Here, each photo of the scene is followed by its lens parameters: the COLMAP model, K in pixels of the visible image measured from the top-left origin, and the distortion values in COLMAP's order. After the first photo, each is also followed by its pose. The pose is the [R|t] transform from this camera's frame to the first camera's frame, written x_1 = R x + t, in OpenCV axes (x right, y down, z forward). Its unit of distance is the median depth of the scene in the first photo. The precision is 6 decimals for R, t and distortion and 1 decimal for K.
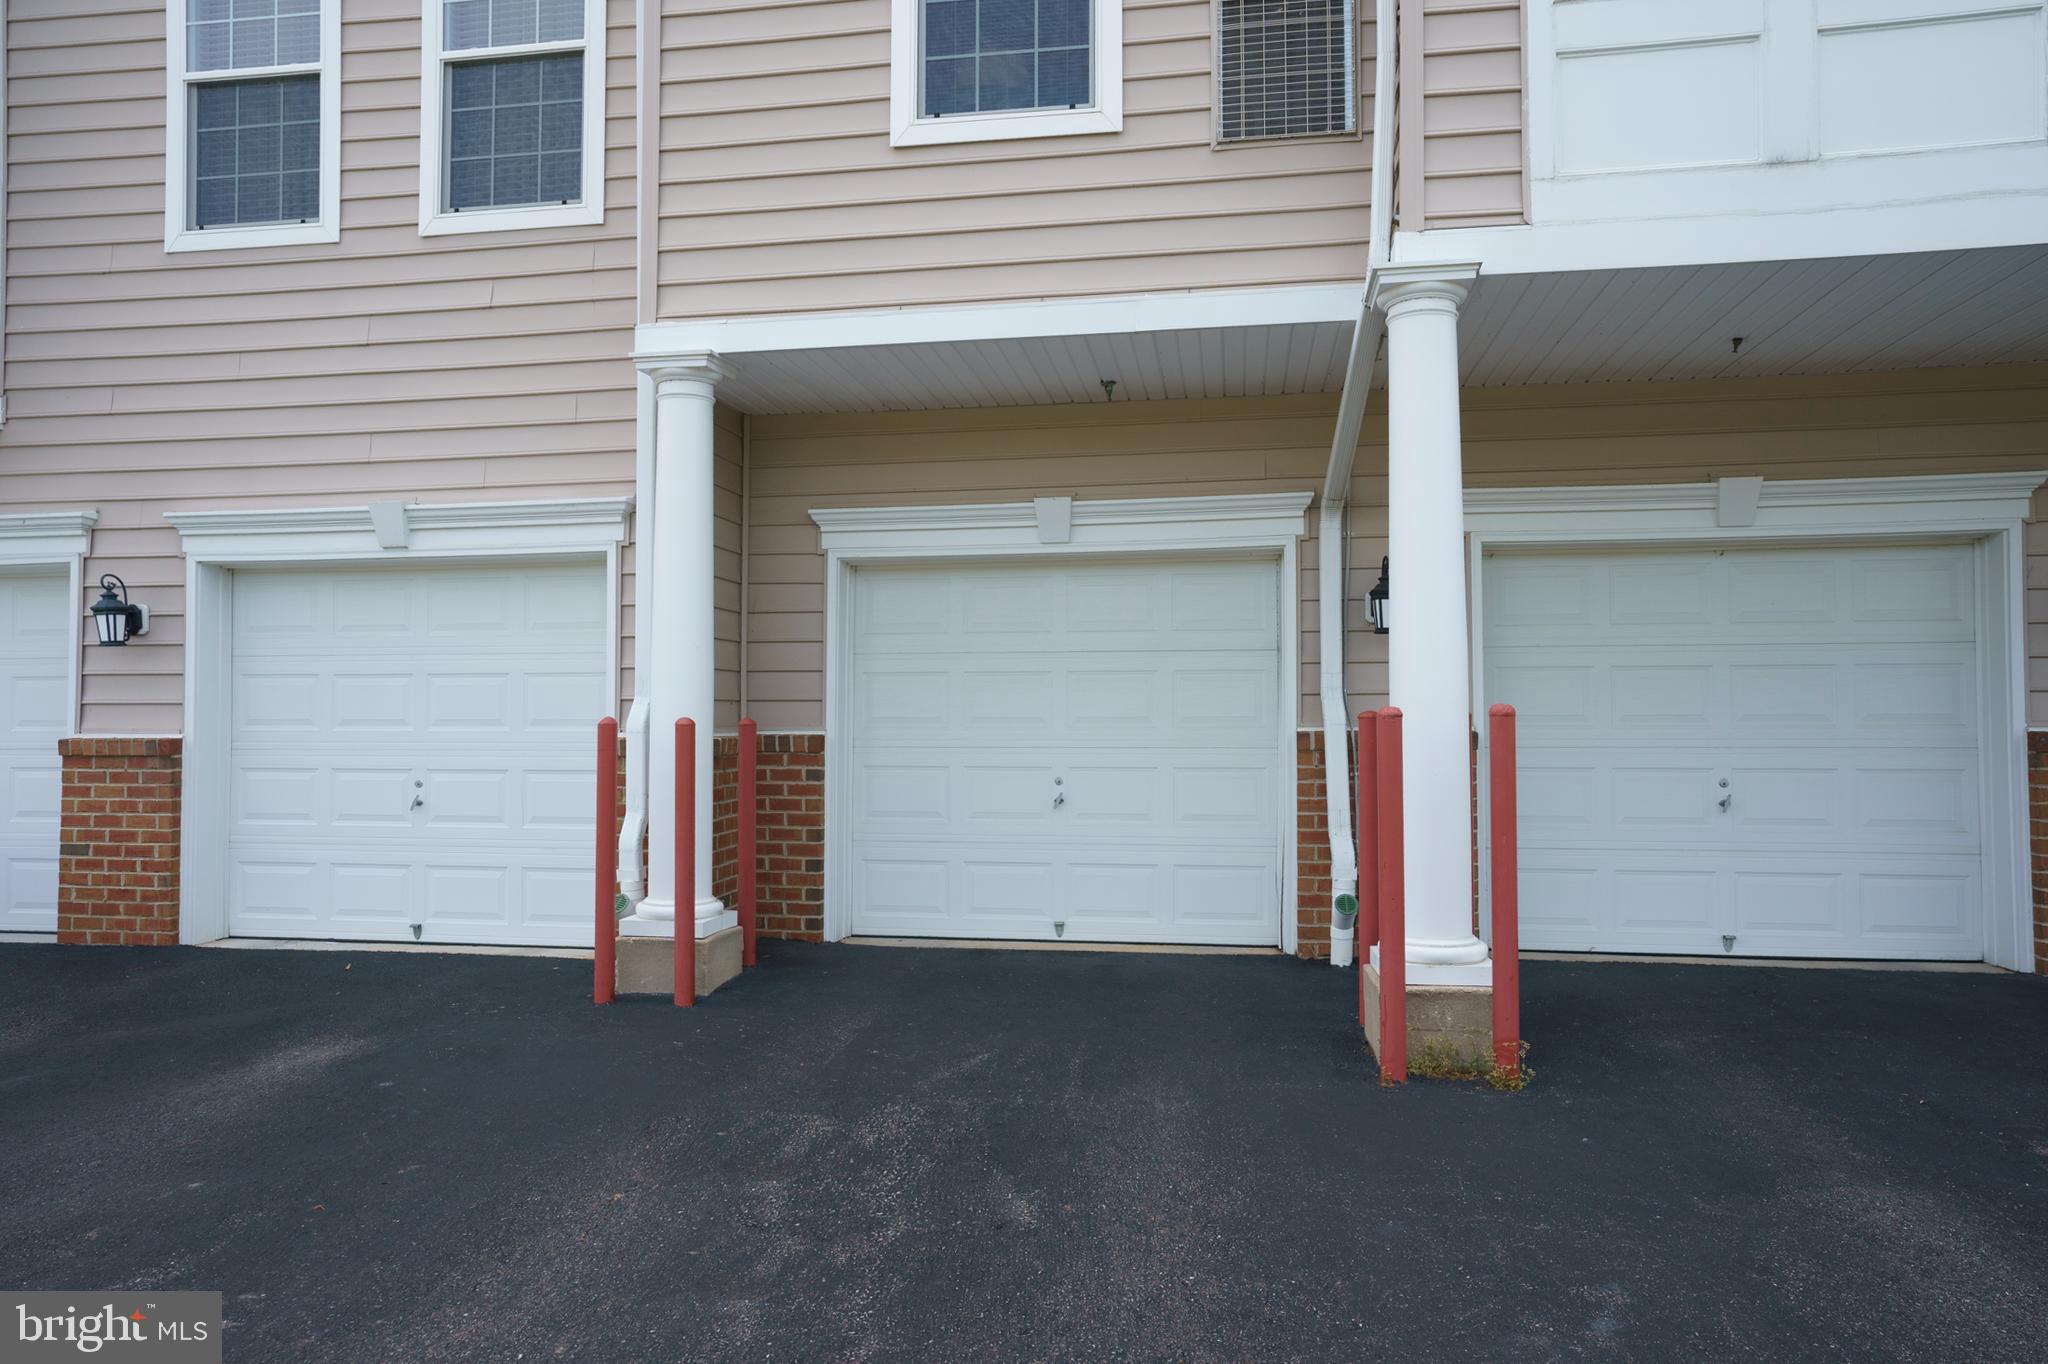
lens RADIAL K [[1247.5, 0, 1017.5], [0, 1247.5, 683.9], [0, 0, 1]] dist [-0.009815, 0.016237]
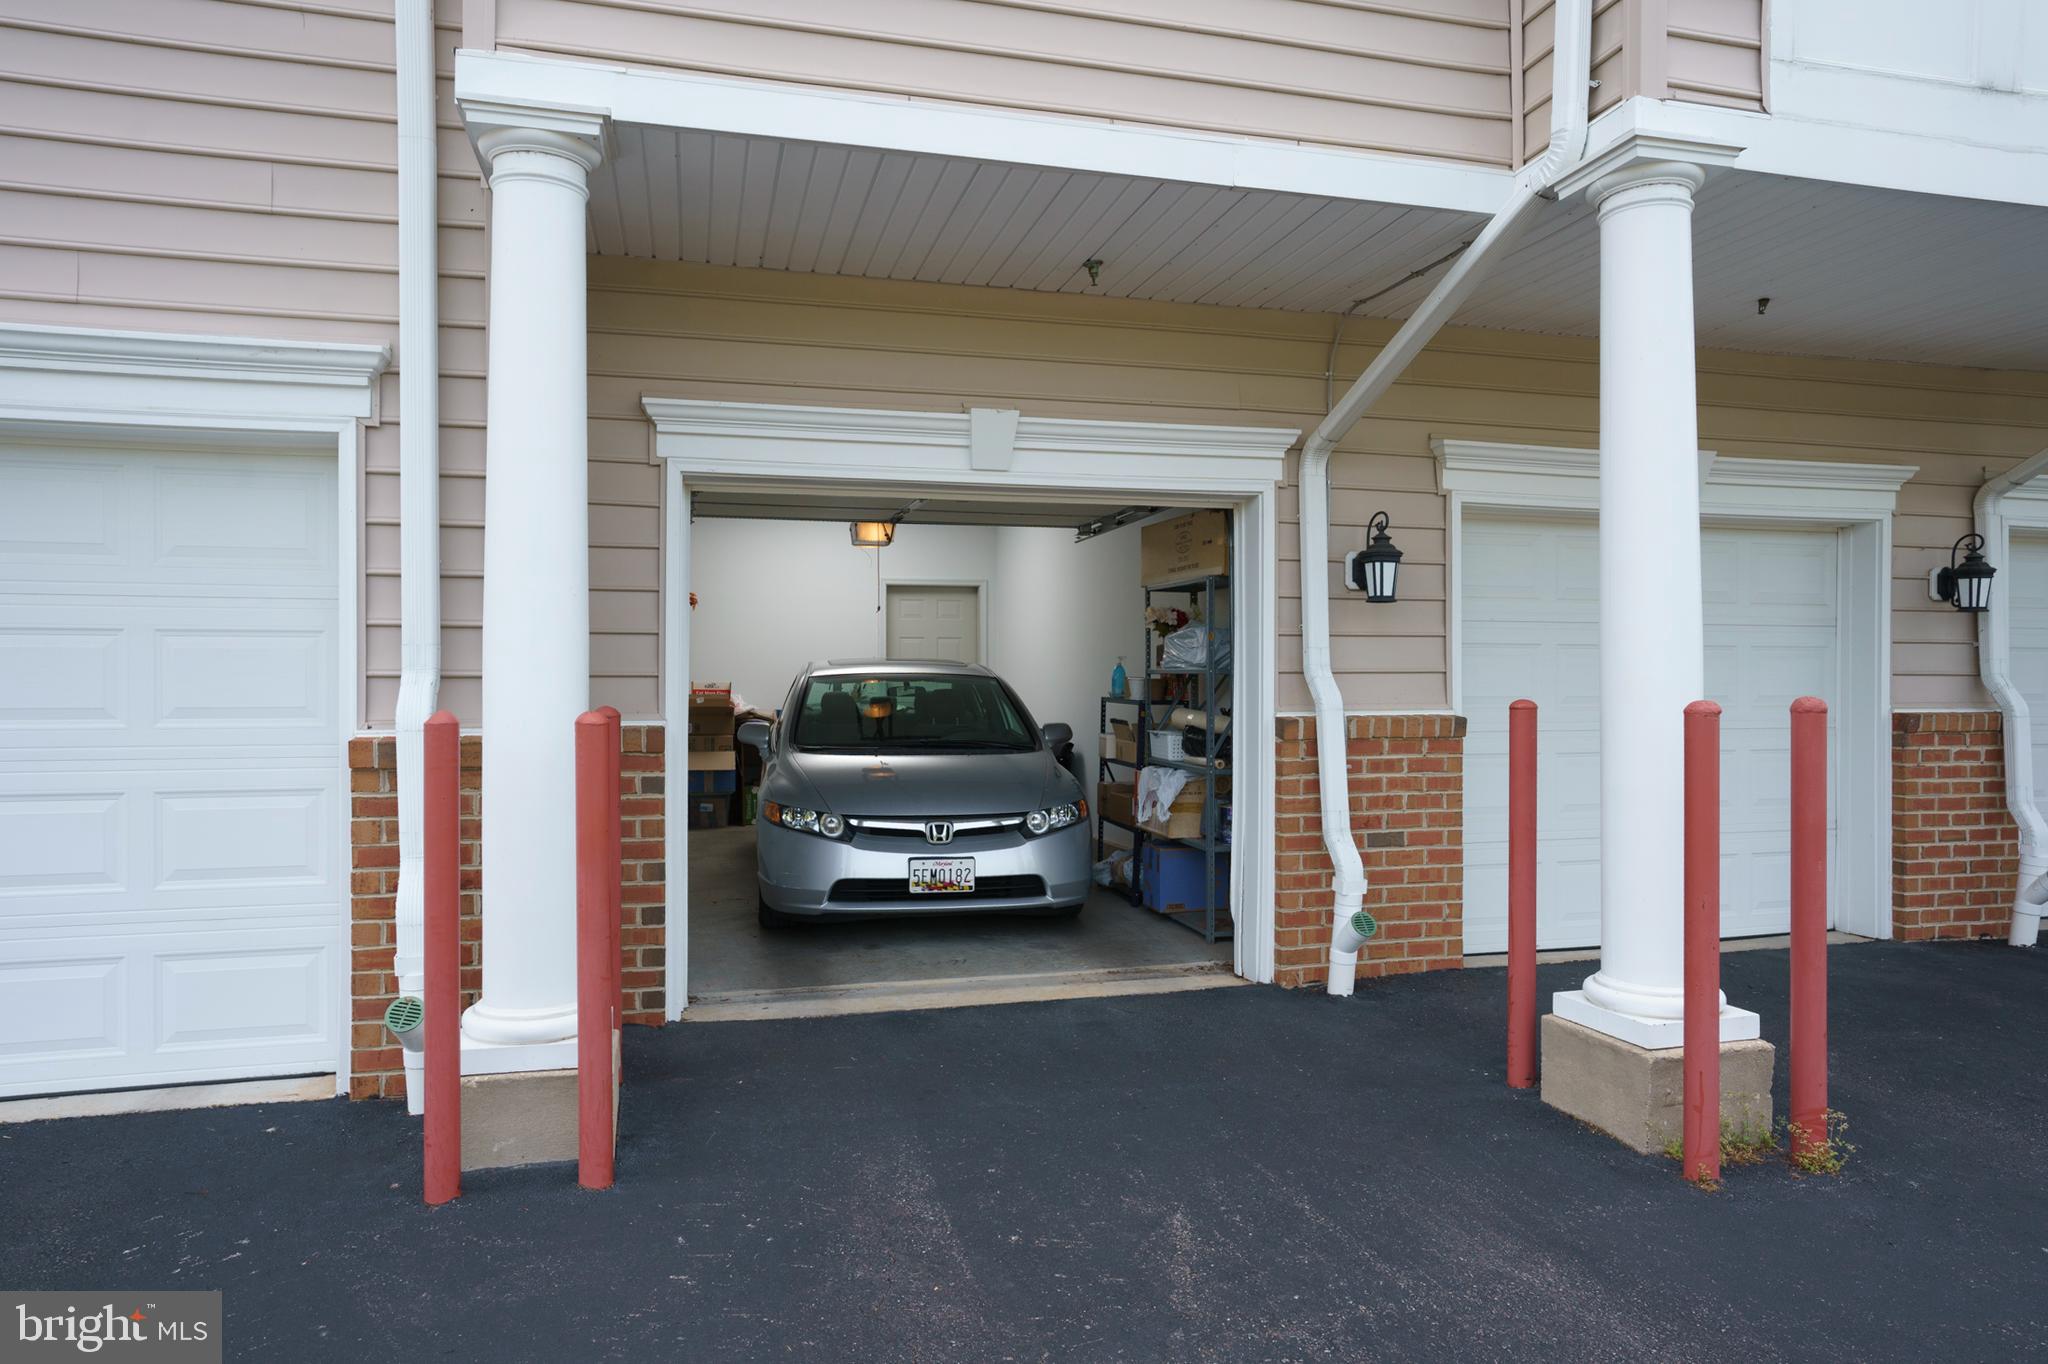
lens RADIAL K [[1247.5, 0, 1022.6], [0, 1247.5, 684.9], [0, 0, 1]] dist [-0.009815, 0.016237]
pose [[0.917191, 0.000808, 0.398447, -0.272008], [-0.013923, 0.999452, 0.030022, -0.006249], [-0.398204, -0.033083, 0.916700, 0.312377]]
